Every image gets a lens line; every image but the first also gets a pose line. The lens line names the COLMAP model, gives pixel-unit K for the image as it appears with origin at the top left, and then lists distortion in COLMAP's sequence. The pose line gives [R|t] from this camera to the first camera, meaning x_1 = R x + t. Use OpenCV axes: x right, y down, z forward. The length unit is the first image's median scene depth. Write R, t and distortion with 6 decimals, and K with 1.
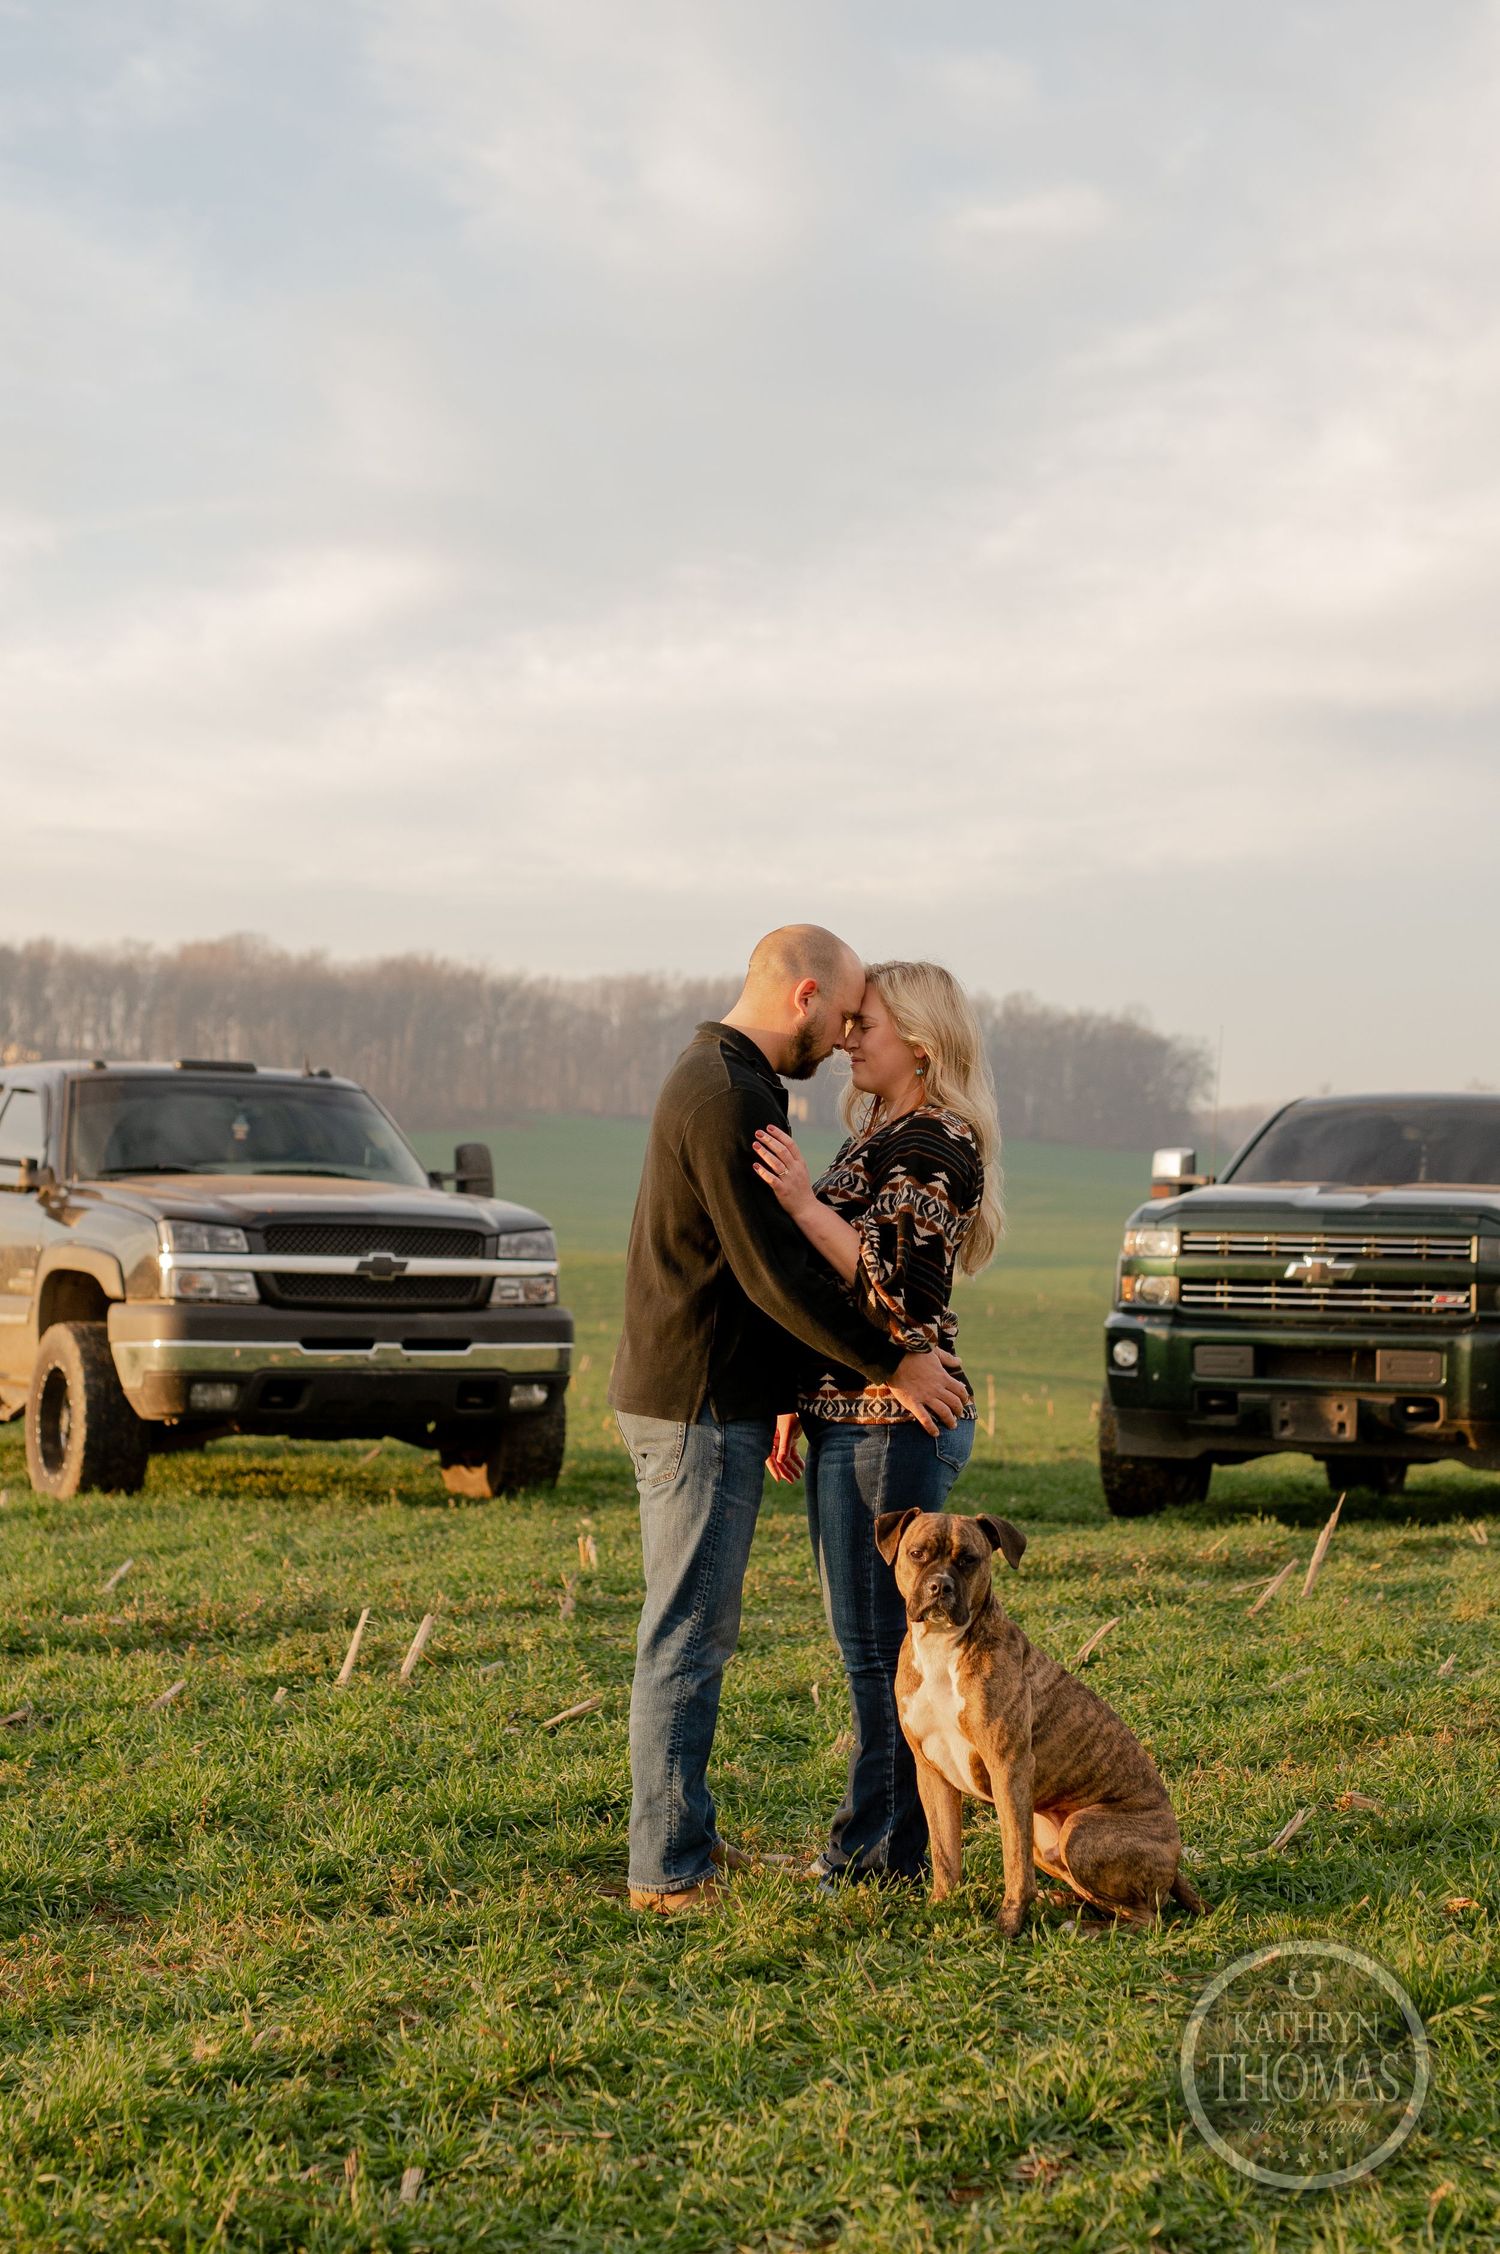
lens RADIAL K [[4405.4, 0, 750.0], [0, 4405.4, 1127.0], [0, 0, 1]] dist [0.019551, 0.029259]
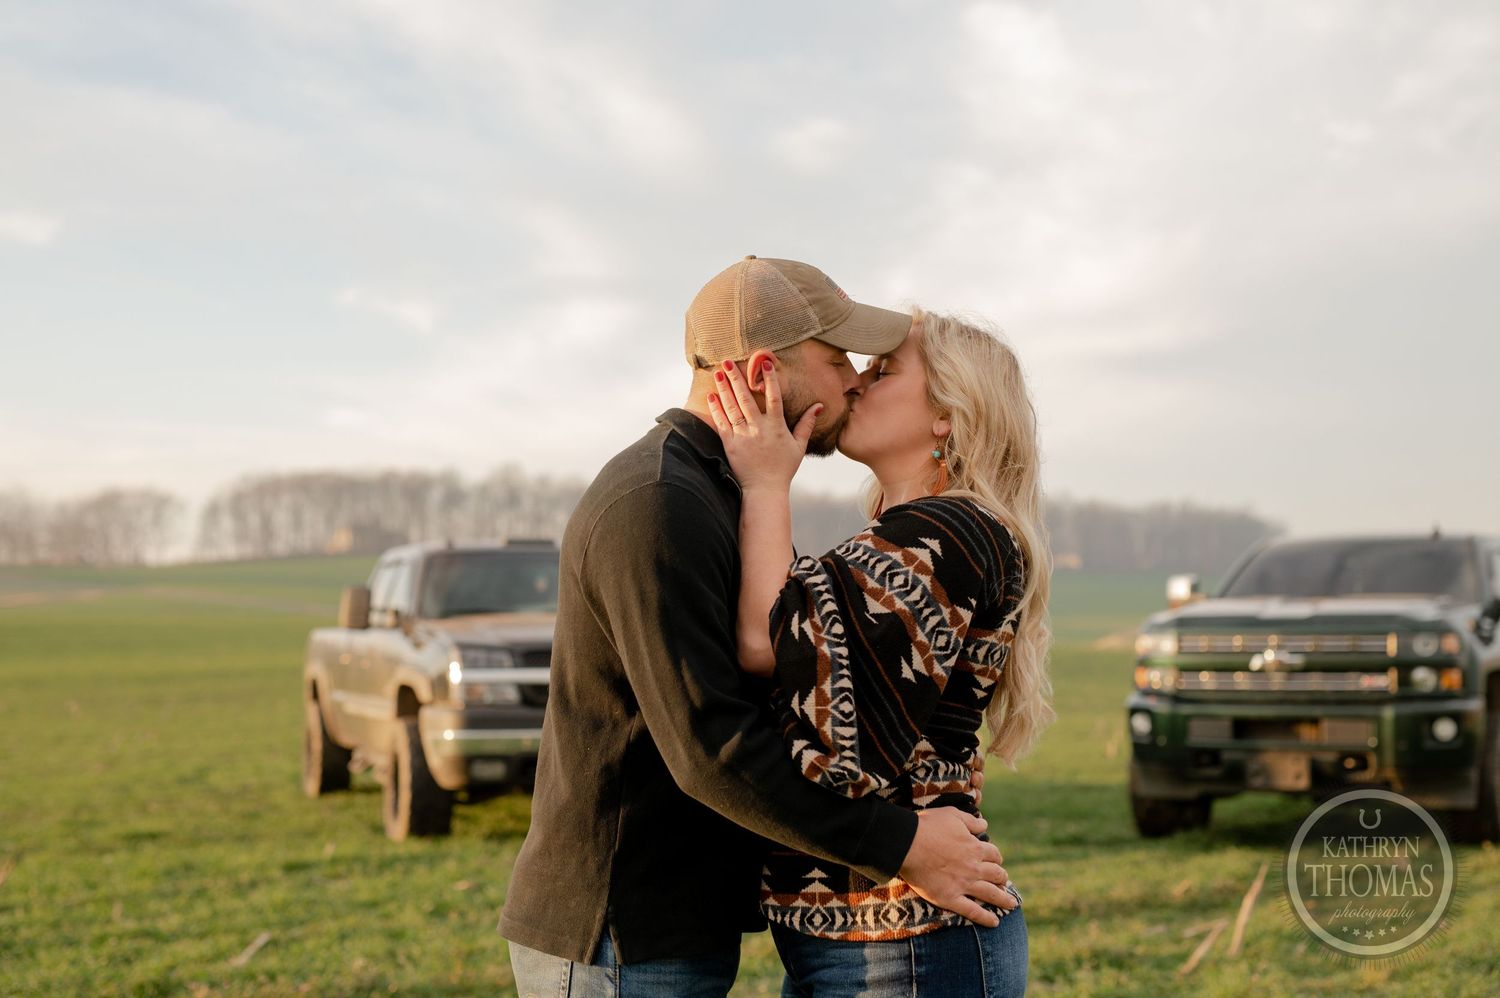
lens RADIAL K [[2182.0, 0, 750.0], [0, 2182.0, 499.0], [0, 0, 1]] dist [0.026287, -0.007859]
pose [[0.989823, -0.035487, -0.137812, 0.062230], [0.030561, 0.998822, -0.037704, 0.002282], [0.138987, 0.033109, 0.989741, 0.299880]]
